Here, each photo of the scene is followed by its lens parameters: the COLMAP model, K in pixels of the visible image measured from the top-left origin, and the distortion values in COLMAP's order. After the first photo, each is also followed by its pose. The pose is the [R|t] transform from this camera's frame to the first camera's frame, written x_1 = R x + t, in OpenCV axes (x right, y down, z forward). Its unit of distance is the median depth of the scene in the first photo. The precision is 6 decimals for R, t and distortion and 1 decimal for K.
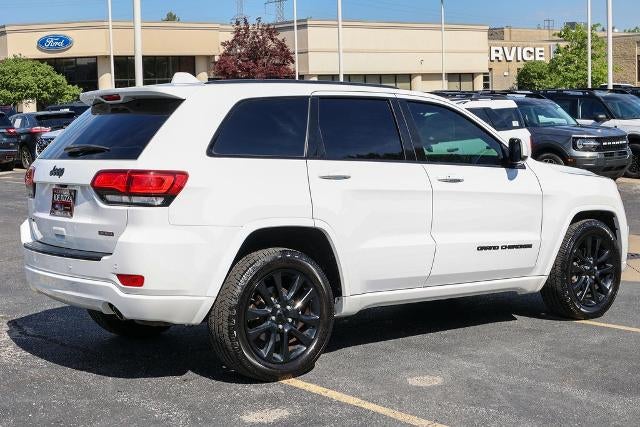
lens RADIAL K [[1196.5, 0, 320.0], [0, 1196.5, 213.5], [0, 0, 1]] dist [-0.169327, -0.111397]
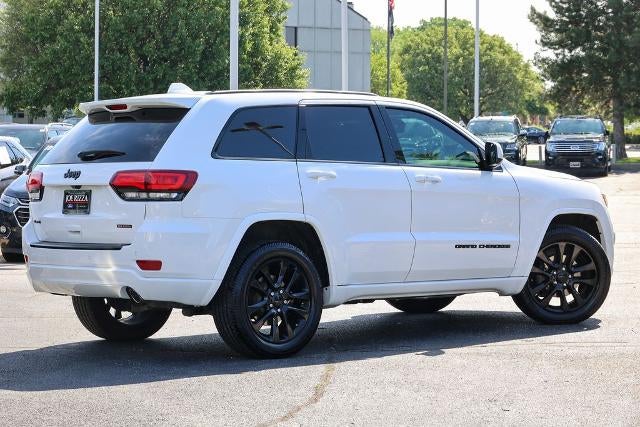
lens RADIAL K [[2339.7, 0, 320.0], [0, 2339.7, 213.5], [0, 0, 1]] dist [-0.514570, 0.960656]
pose [[0.999031, -0.013139, 0.041998, -0.082687], [0.015018, 0.998886, -0.044735, 0.102735], [-0.041364, 0.045322, 0.998116, -1.186887]]
